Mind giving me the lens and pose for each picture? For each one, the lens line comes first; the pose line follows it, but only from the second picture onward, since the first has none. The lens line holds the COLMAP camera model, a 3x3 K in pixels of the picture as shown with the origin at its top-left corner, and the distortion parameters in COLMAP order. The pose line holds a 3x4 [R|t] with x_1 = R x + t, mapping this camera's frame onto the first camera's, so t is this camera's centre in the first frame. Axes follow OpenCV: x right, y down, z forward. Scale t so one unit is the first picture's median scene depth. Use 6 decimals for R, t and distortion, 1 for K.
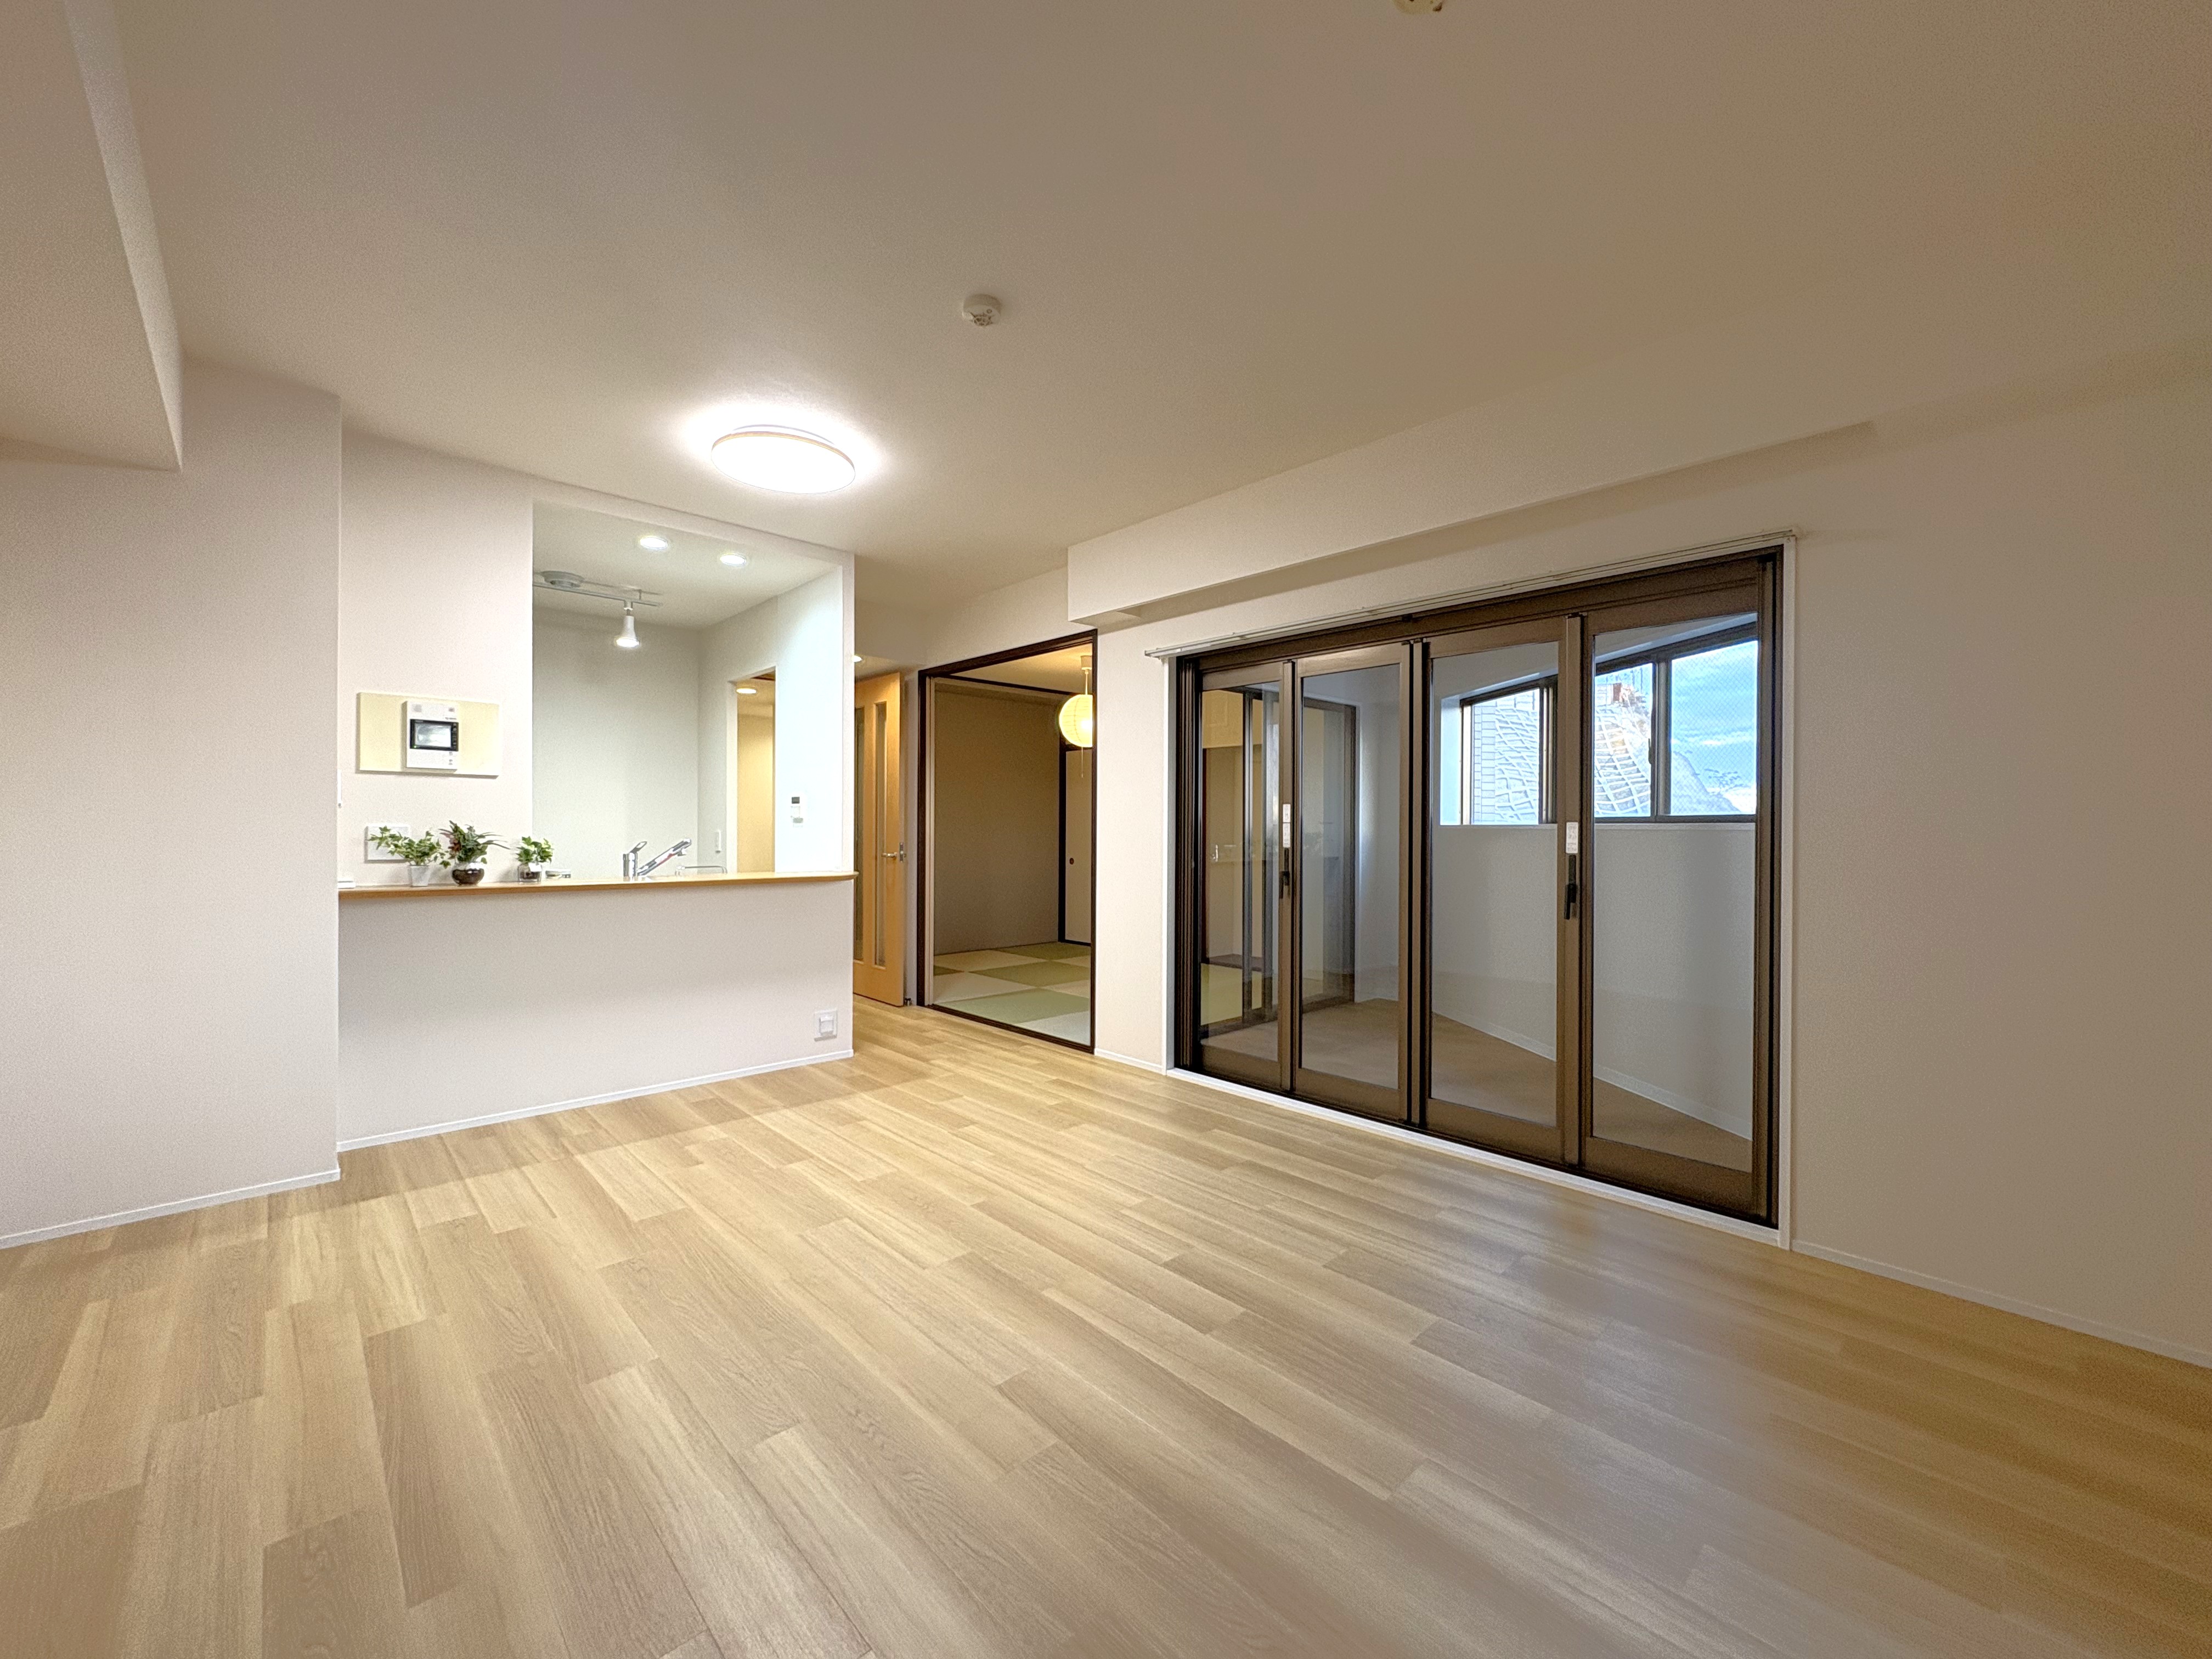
lens RADIAL K [[881.8, 0, 1106.2], [0, 881.8, 829.4], [0, 0, 1]] dist [0.003251, -0.000156]
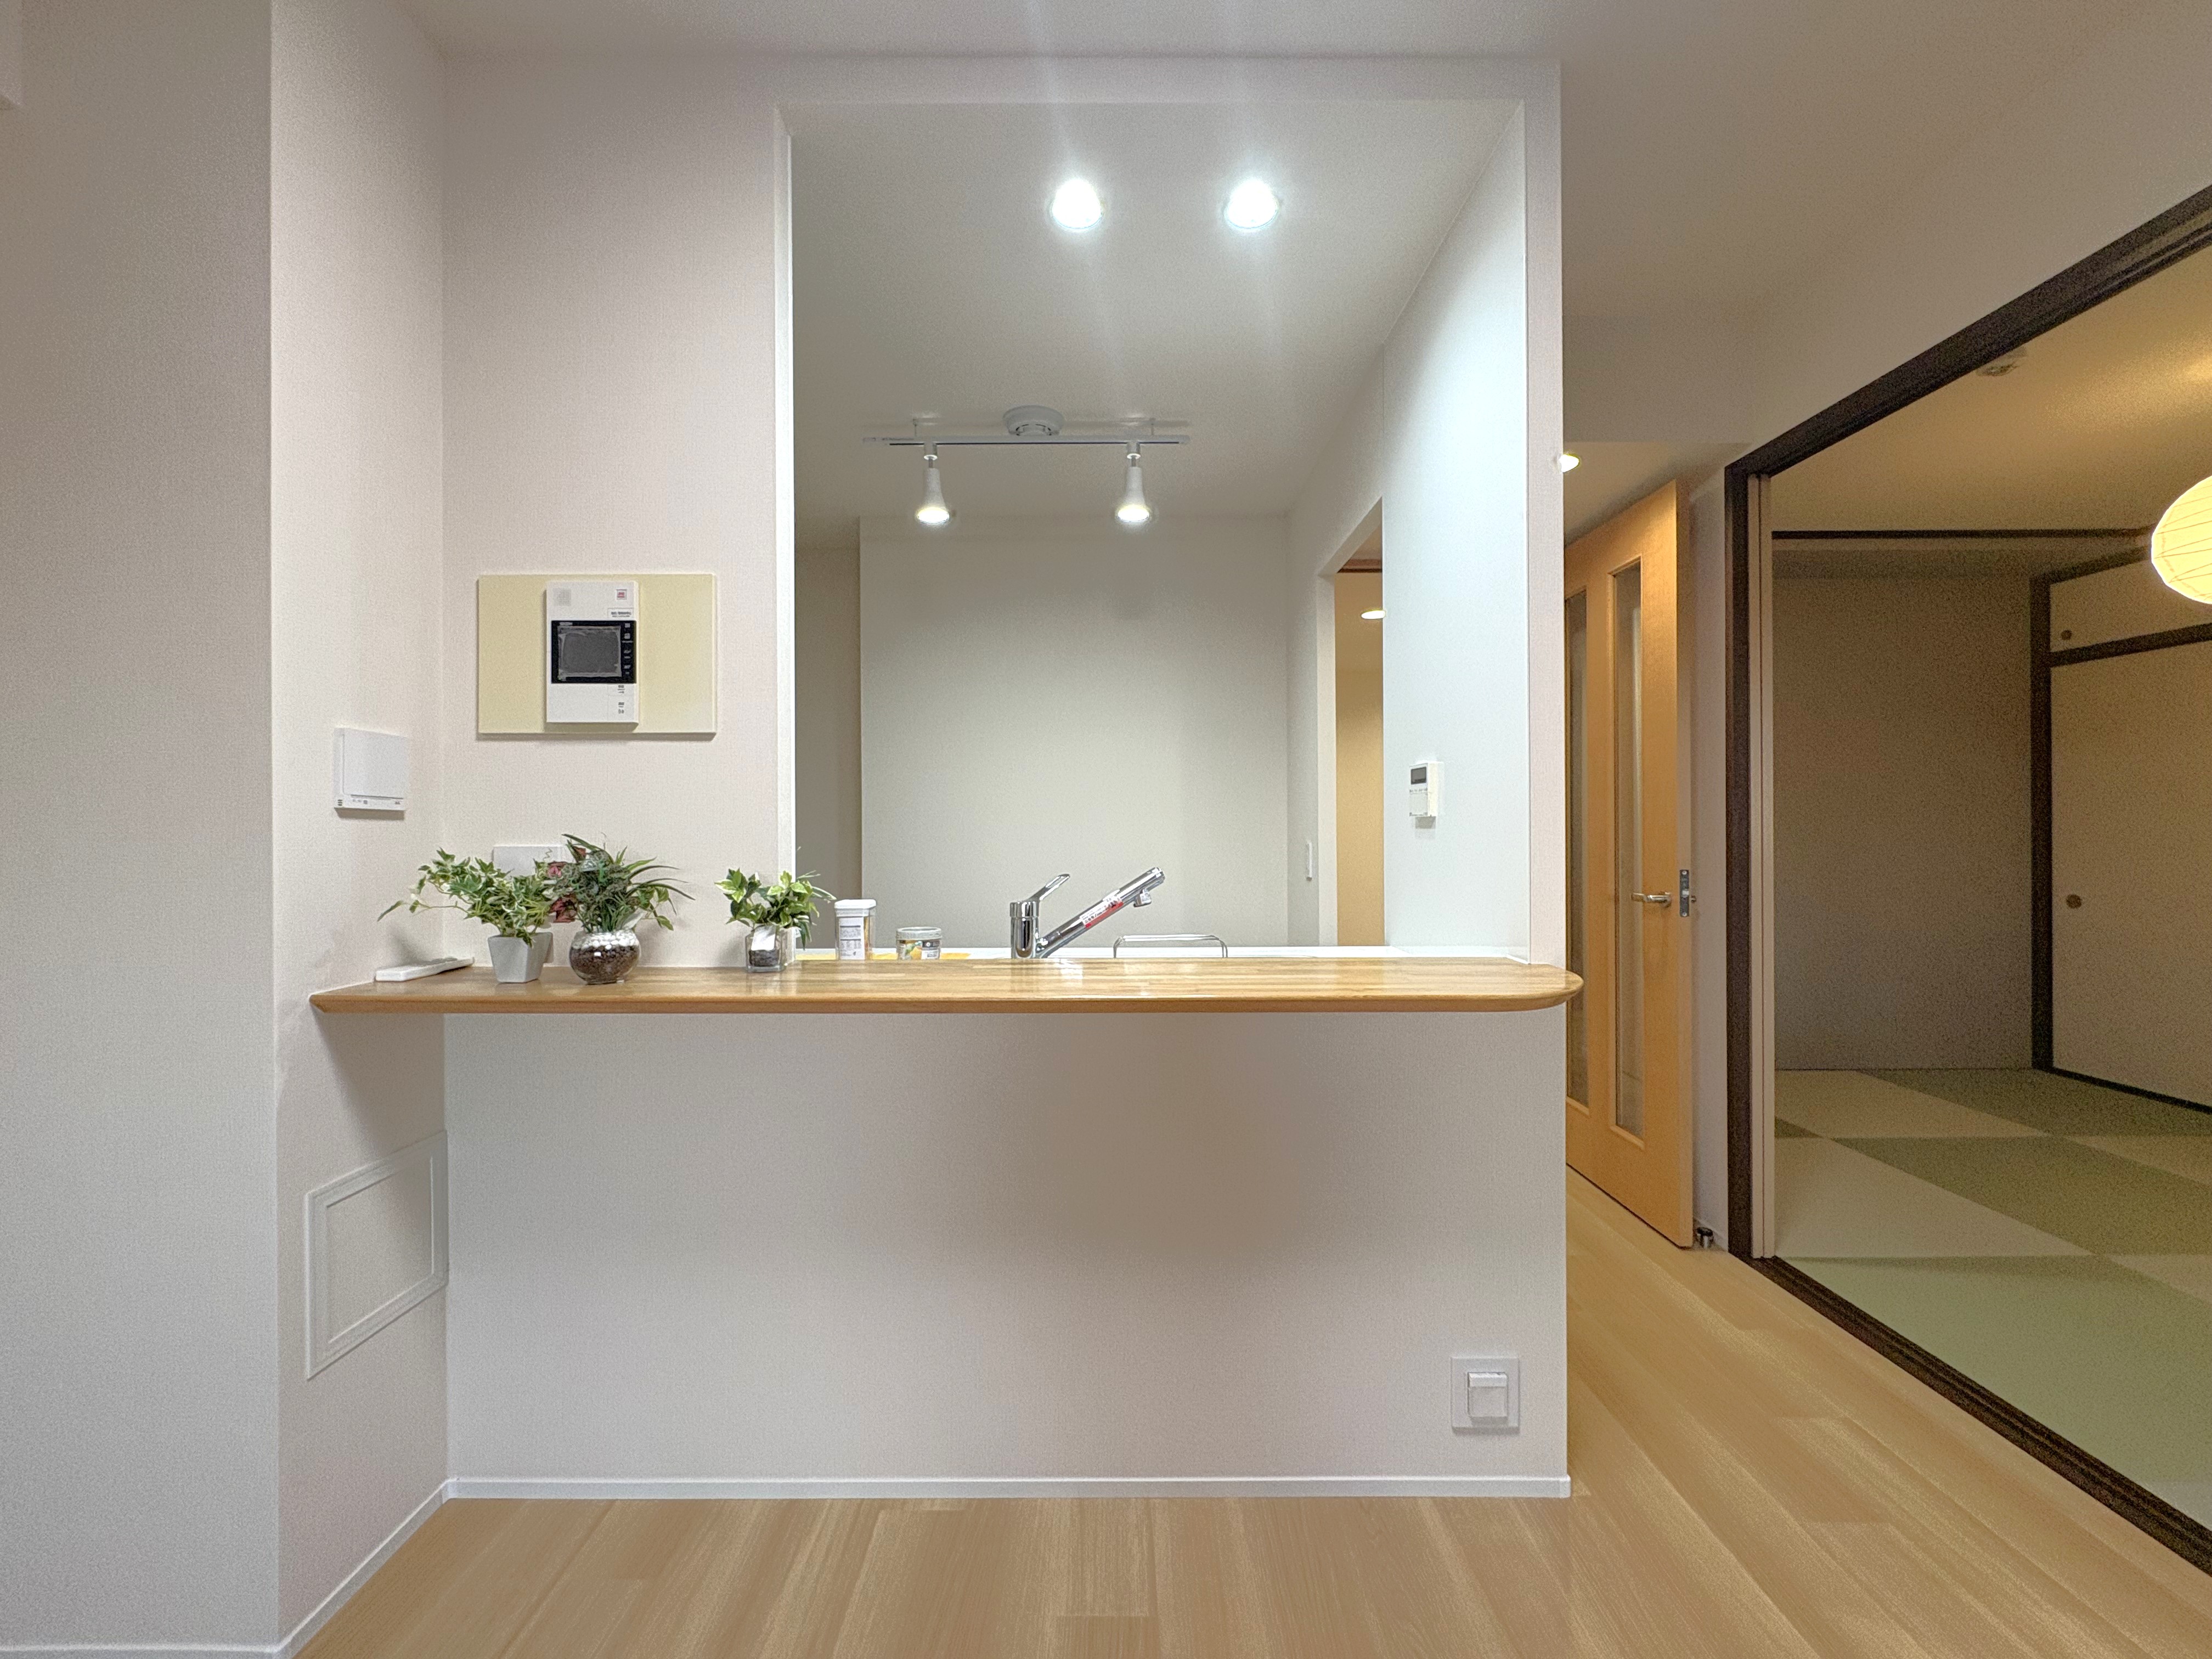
lens RADIAL K [[881.8, 0, 1106.2], [0, 881.8, 828.3], [0, 0, 1]] dist [0.003251, -0.000156]
pose [[0.725582, -0.008293, -0.688086, -0.164027], [0.006274, 0.999966, -0.005436, -0.006247], [0.688108, -0.000373, 0.725609, 0.574214]]
